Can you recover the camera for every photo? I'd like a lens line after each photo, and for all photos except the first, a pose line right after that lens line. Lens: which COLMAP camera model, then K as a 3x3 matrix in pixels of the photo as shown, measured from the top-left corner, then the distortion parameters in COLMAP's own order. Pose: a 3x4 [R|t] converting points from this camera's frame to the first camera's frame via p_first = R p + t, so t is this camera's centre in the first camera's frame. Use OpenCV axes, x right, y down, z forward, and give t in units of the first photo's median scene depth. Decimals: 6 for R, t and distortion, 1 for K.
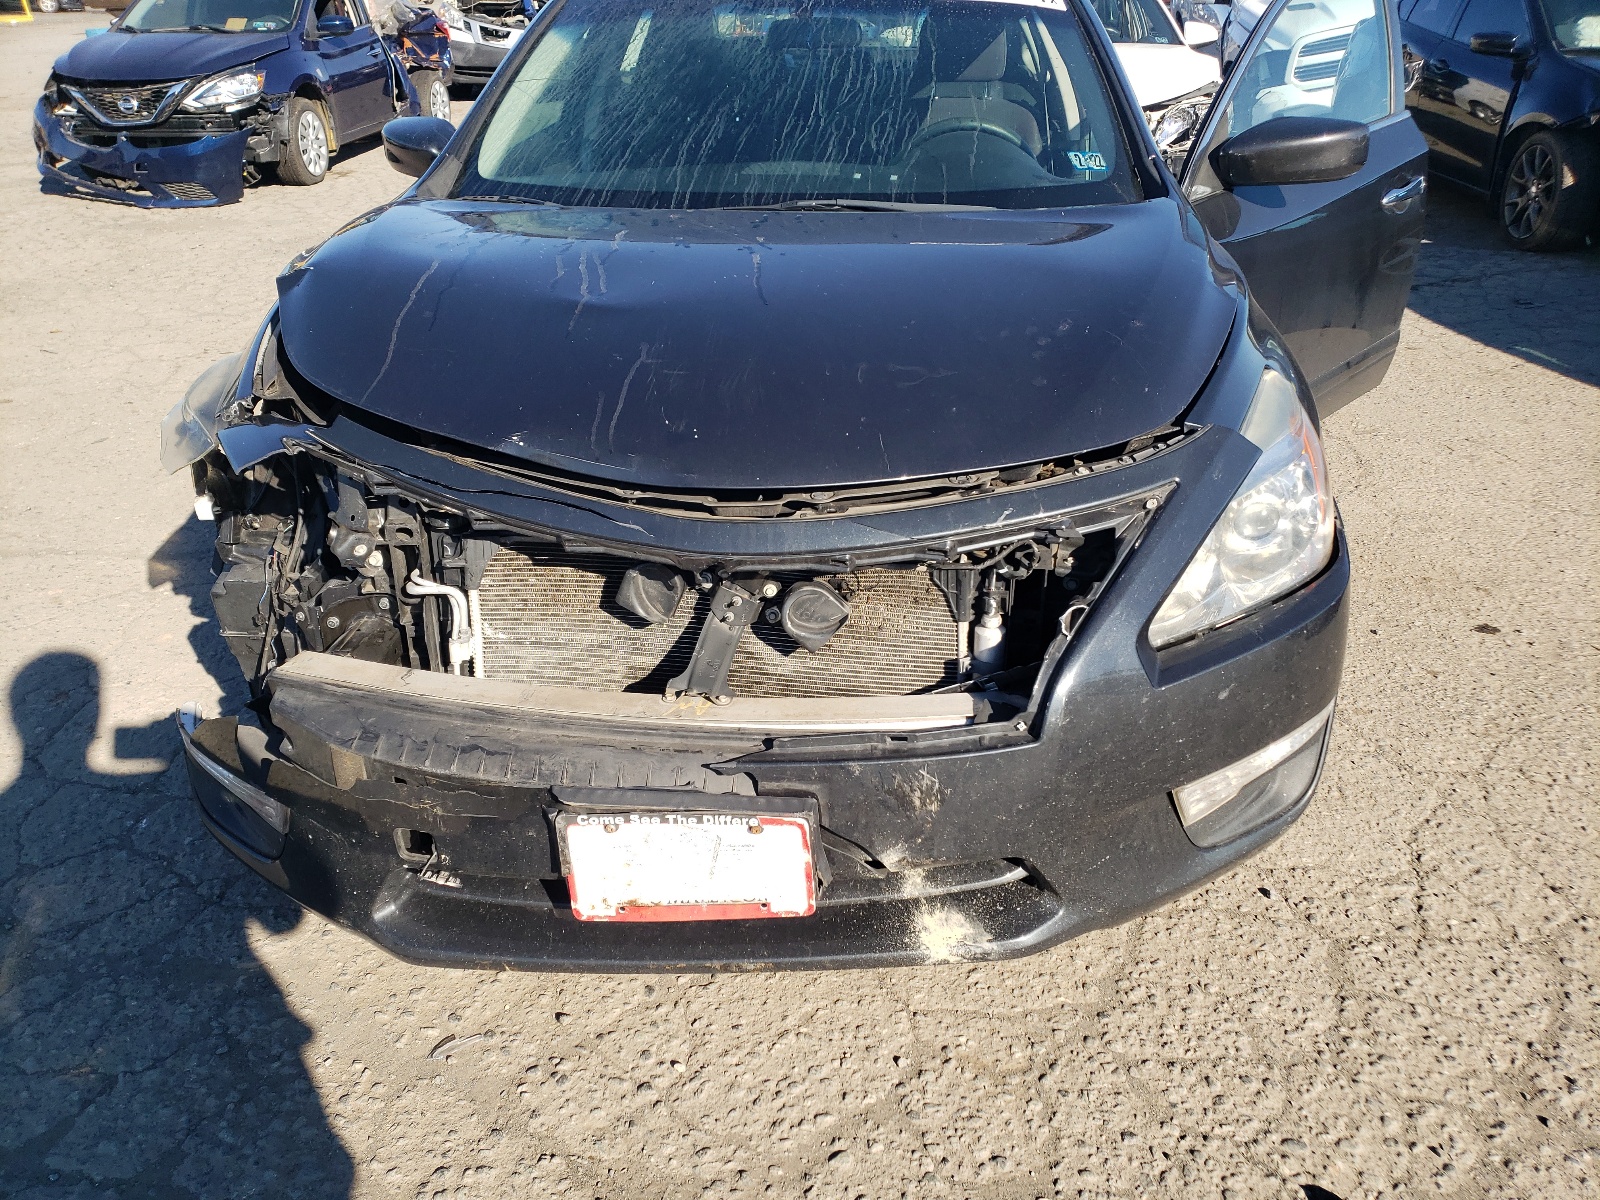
lens RADIAL K [[1240.4, 0, 810.1], [0, 1240.4, 639.2], [0, 0, 1]] dist [0.085080, -0.086657]
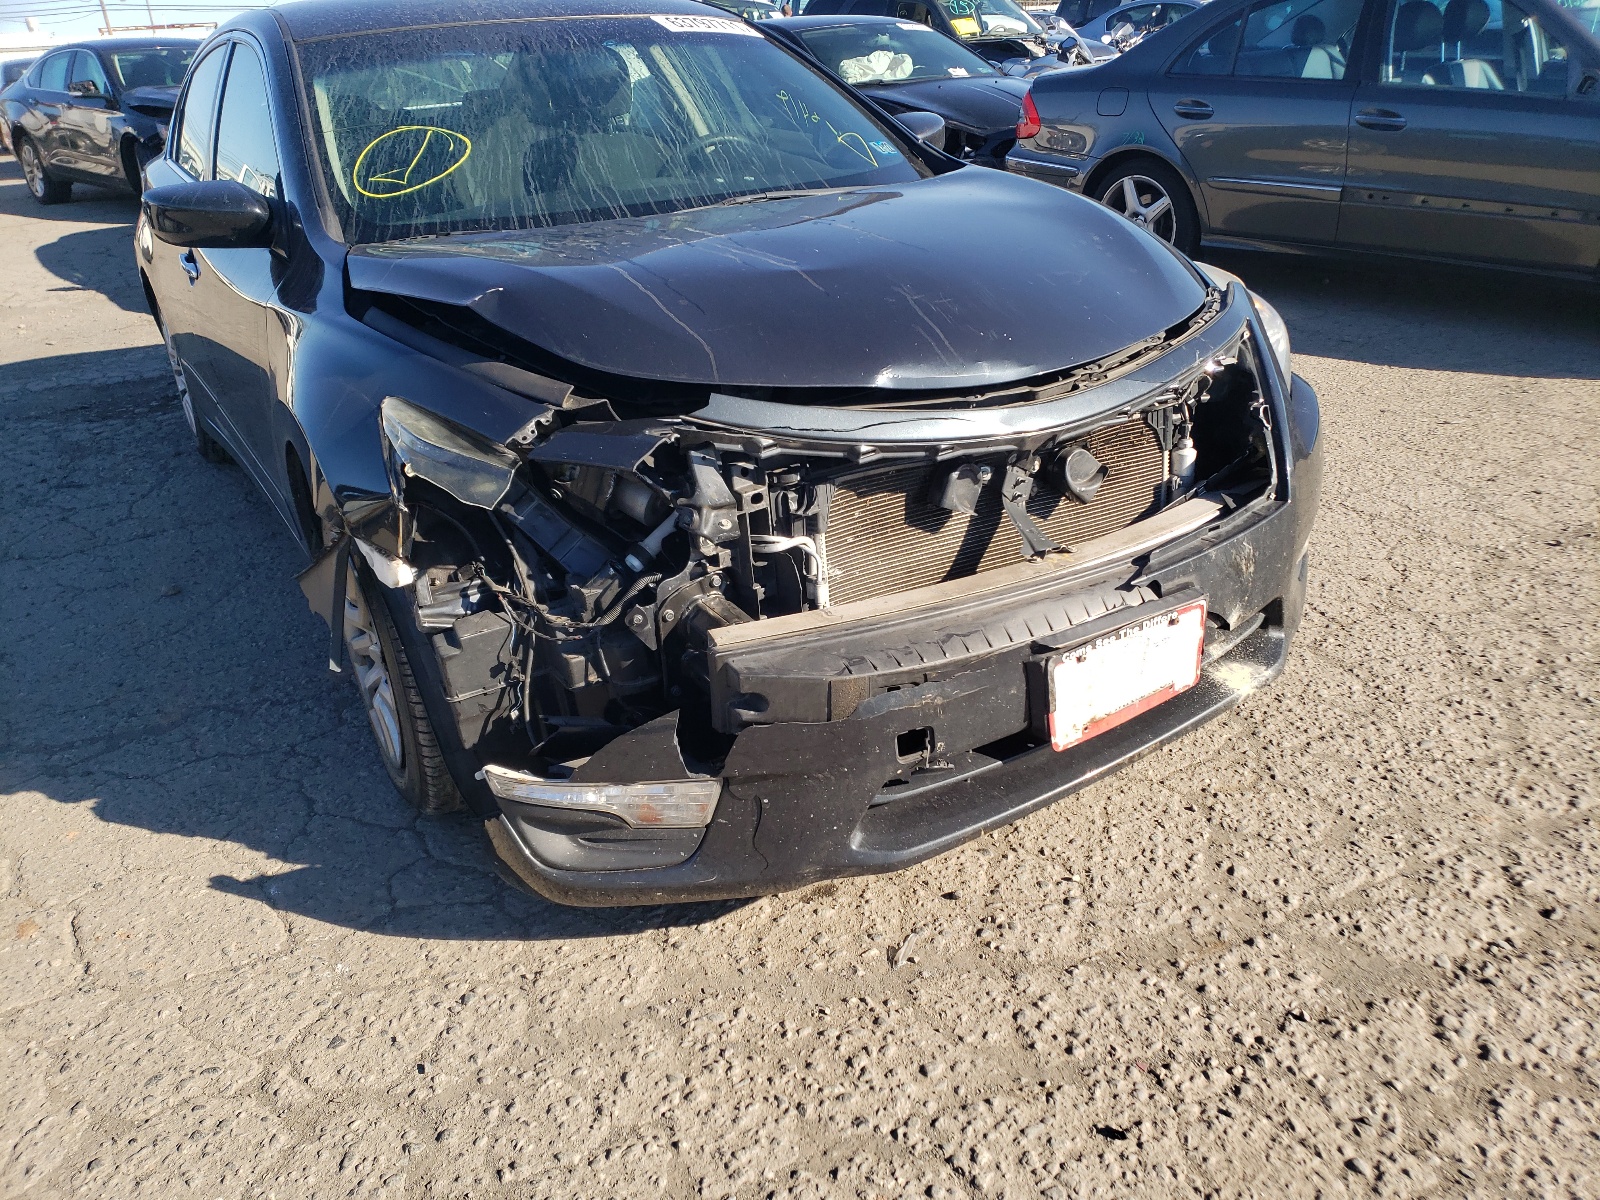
lens RADIAL K [[1240.4, 0, 810.1], [0, 1240.4, 639.2], [0, 0, 1]] dist [0.085080, -0.086657]
pose [[0.802938, -0.291046, 0.520176, -0.937418], [0.321058, 0.946450, 0.033971, 0.008797], [-0.502208, 0.139730, 0.853383, 0.099514]]
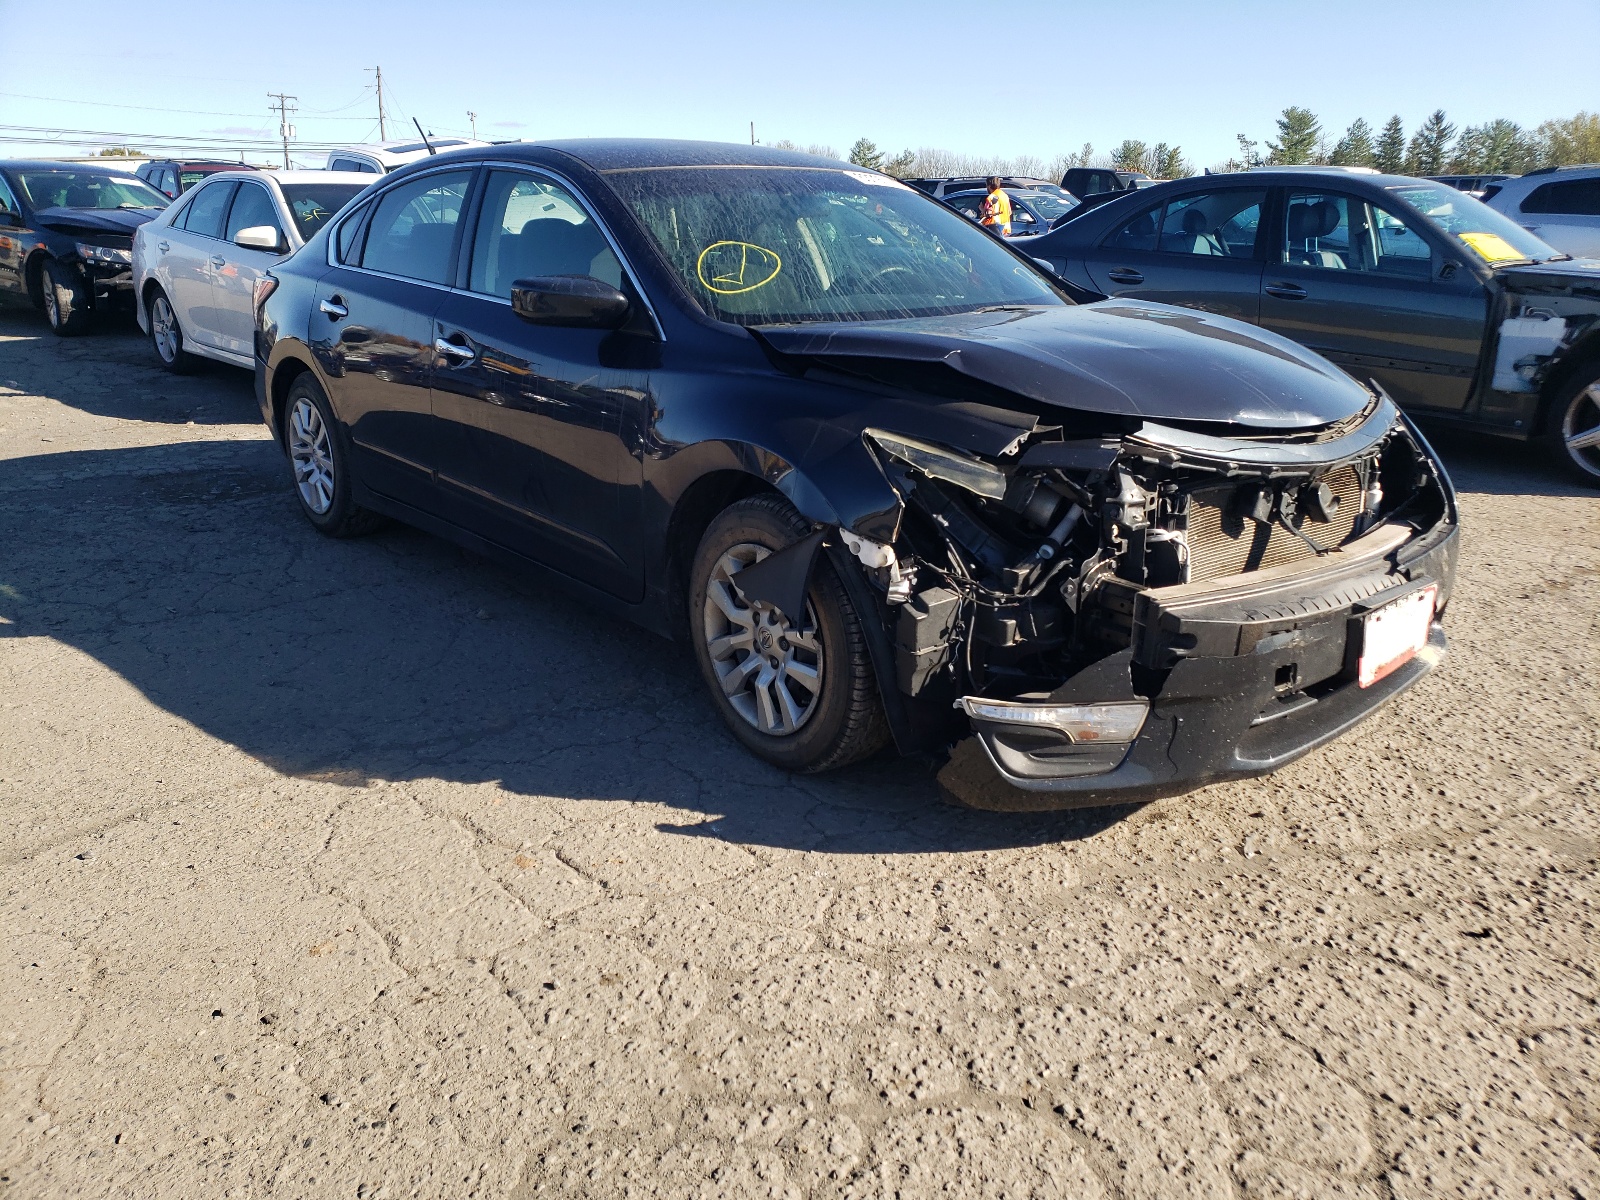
lens RADIAL K [[1241.7, 0, 800.0], [0, 1241.7, 600.0], [0, 0, 1]] dist [0.024072, -0.002250]
pose [[0.700510, -0.205563, 0.683396, -1.750606], [0.323615, 0.944997, -0.047468, -0.042653], [-0.636050, 0.254409, 0.728503, 0.251823]]
